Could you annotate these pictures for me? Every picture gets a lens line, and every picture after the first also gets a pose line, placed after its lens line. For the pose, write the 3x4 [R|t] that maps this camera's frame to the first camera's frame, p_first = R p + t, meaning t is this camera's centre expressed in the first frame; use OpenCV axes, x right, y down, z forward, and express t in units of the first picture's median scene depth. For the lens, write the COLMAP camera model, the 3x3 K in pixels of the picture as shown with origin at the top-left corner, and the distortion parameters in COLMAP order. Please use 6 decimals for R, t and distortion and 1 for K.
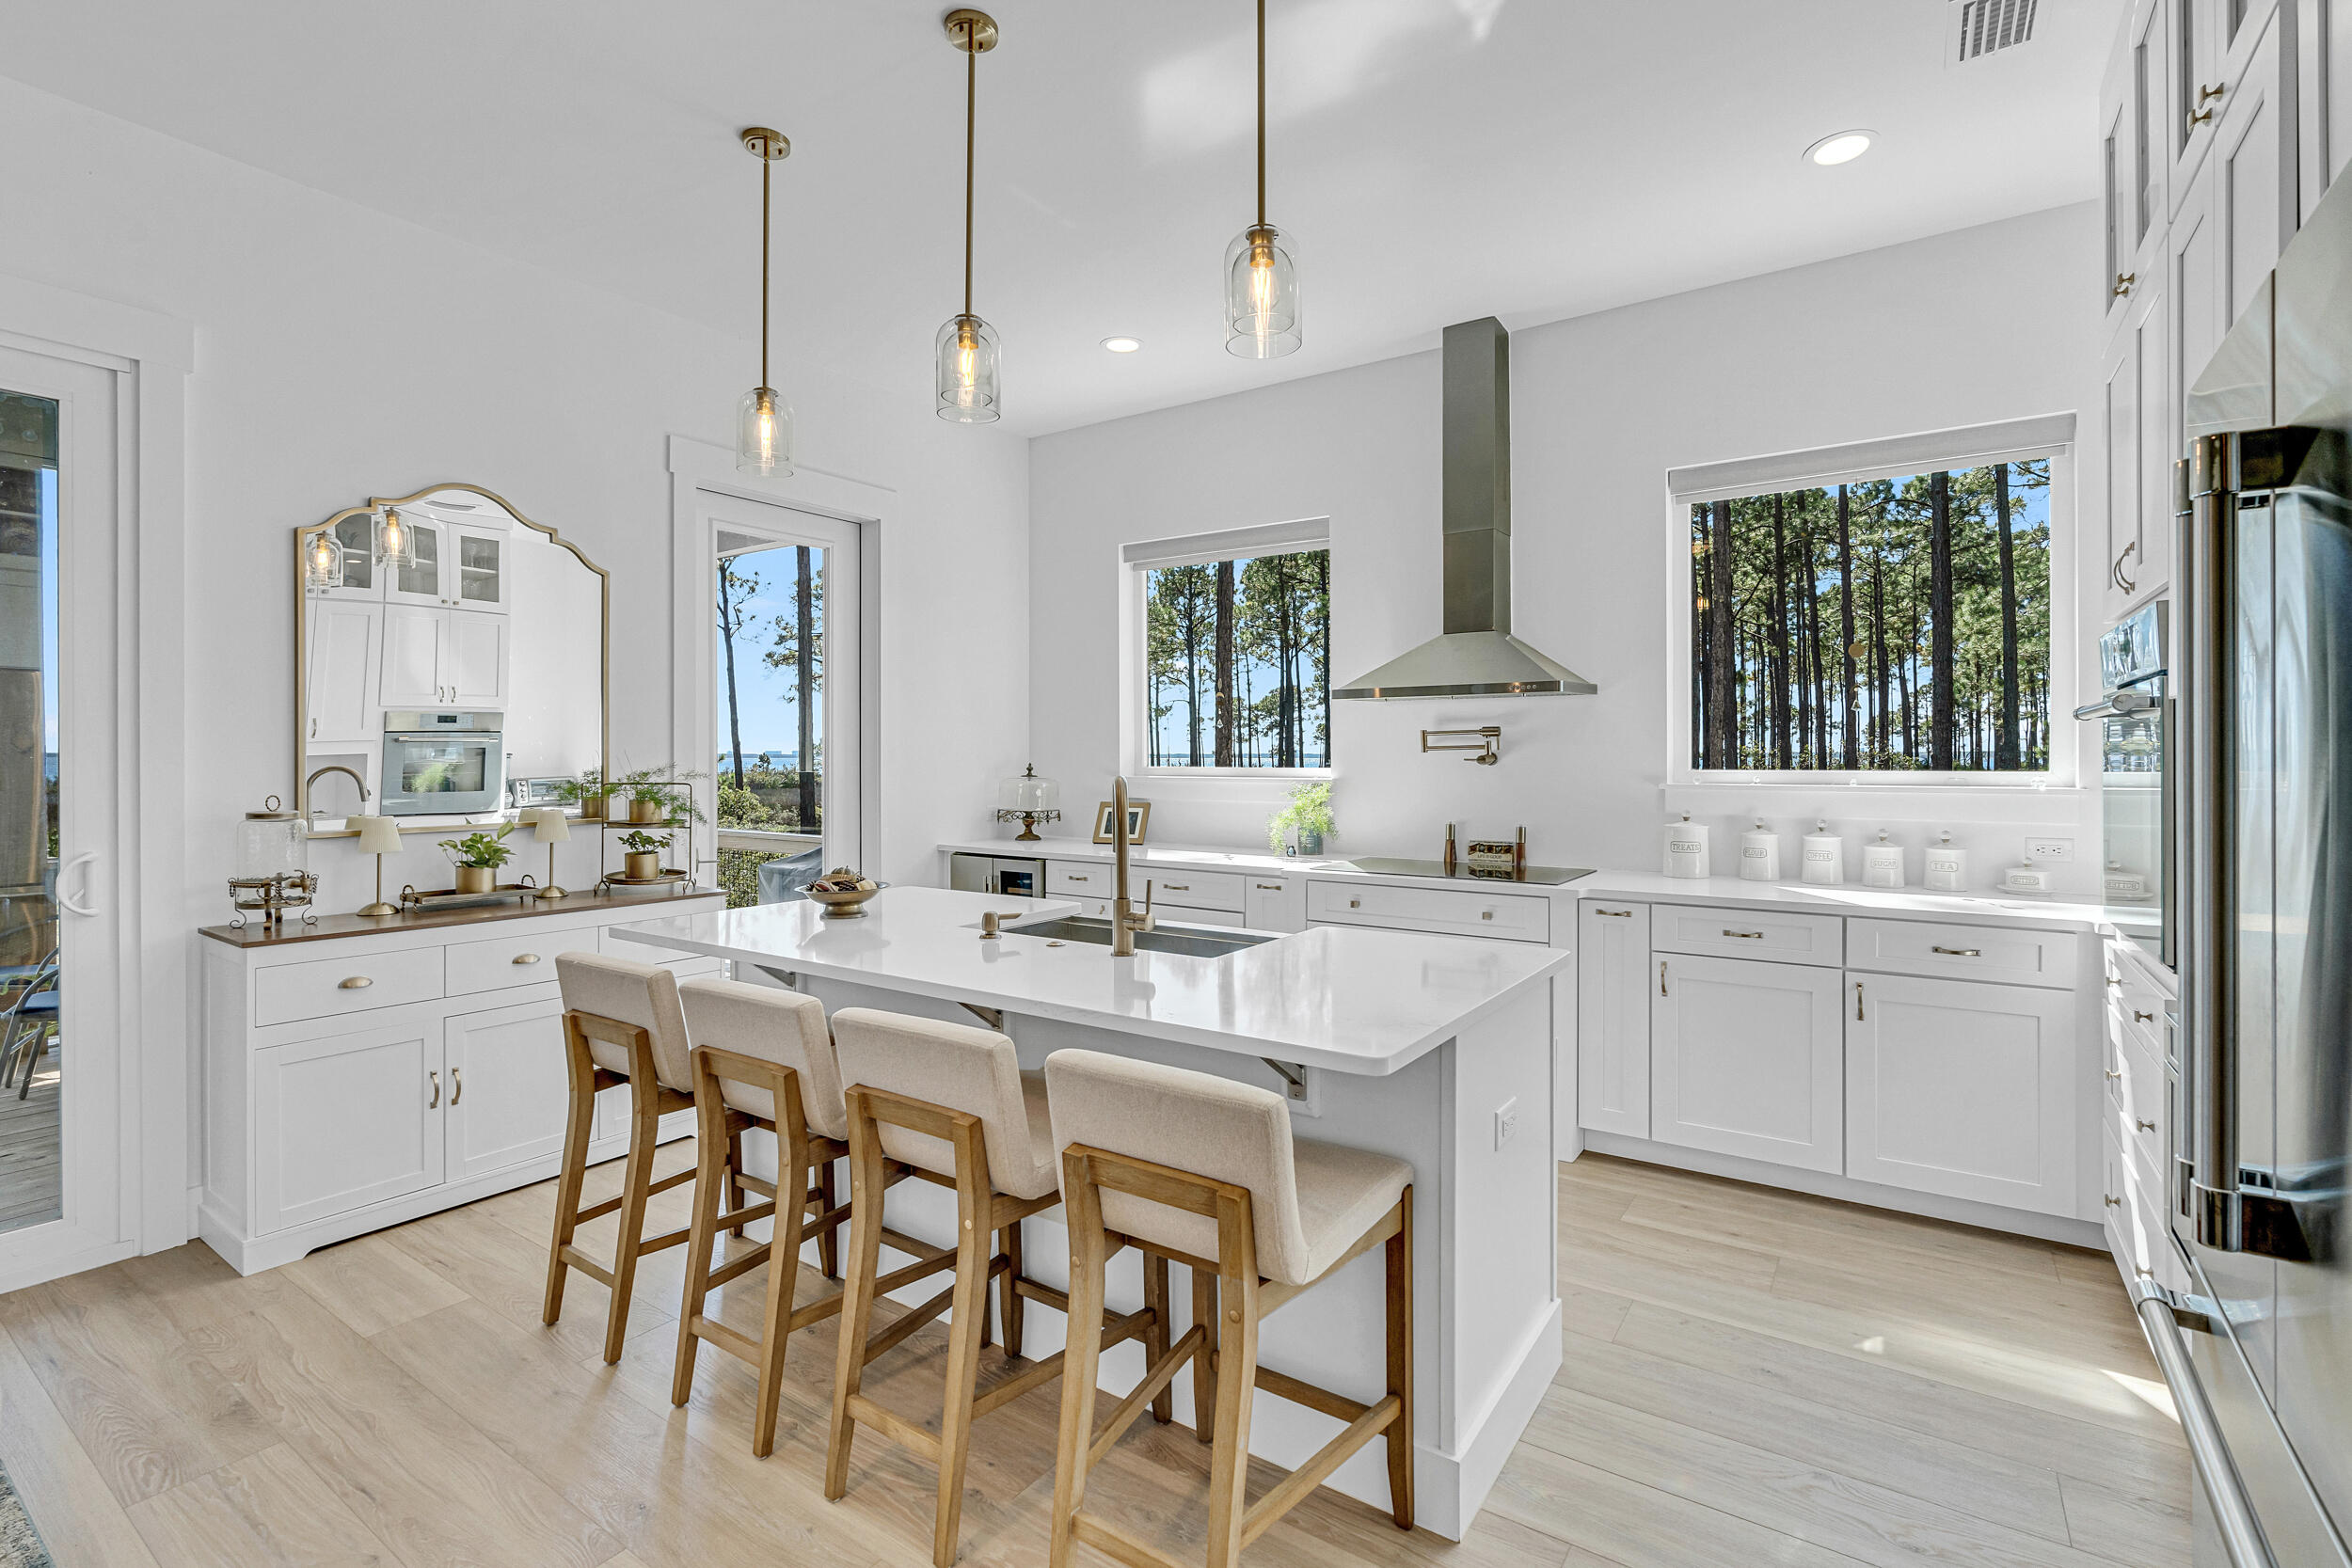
lens RADIAL K [[1082.7, 0, 1185.7], [0, 1082.7, 772.8], [0, 0, 1]] dist [0.002207, 0.000205]
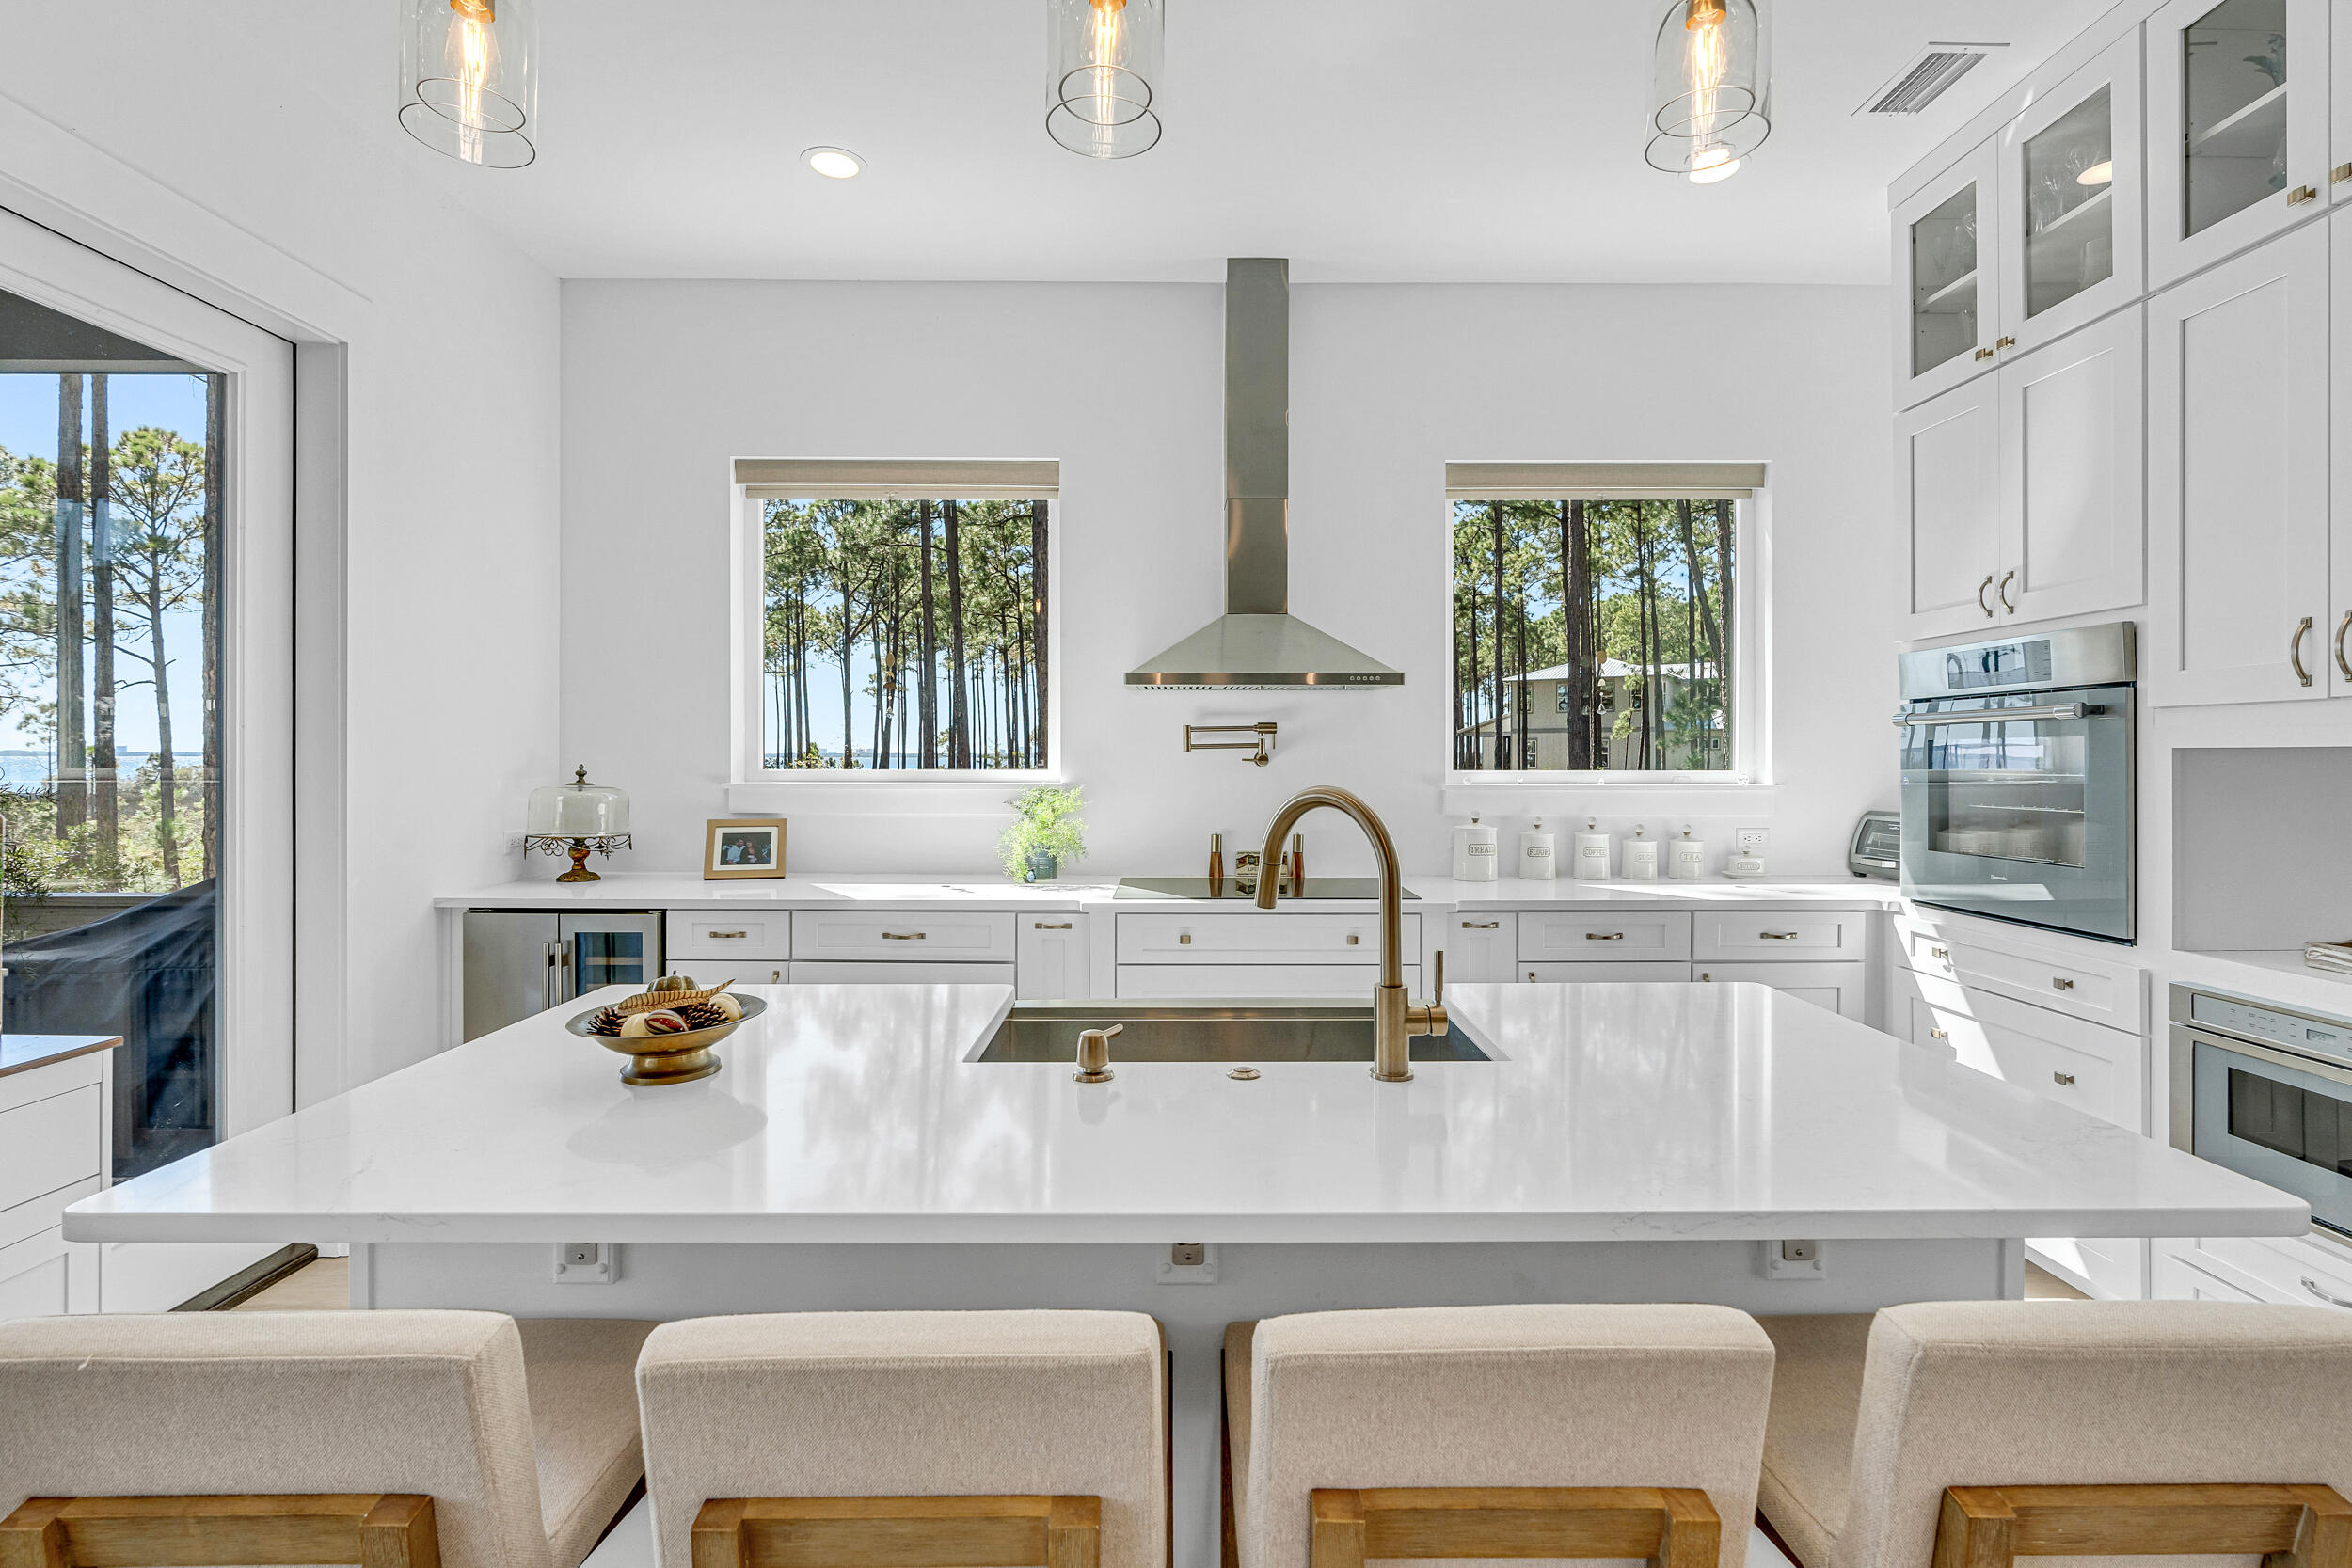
lens RADIAL K [[1082.7, 0, 1176.1], [0, 1082.7, 764.5], [0, 0, 1]] dist [0.002207, 0.000205]
pose [[0.822100, -0.001764, 0.569341, -0.320292], [0.006800, 0.999954, -0.006721, -0.003296], [-0.569303, 0.009397, 0.822074, 0.355070]]
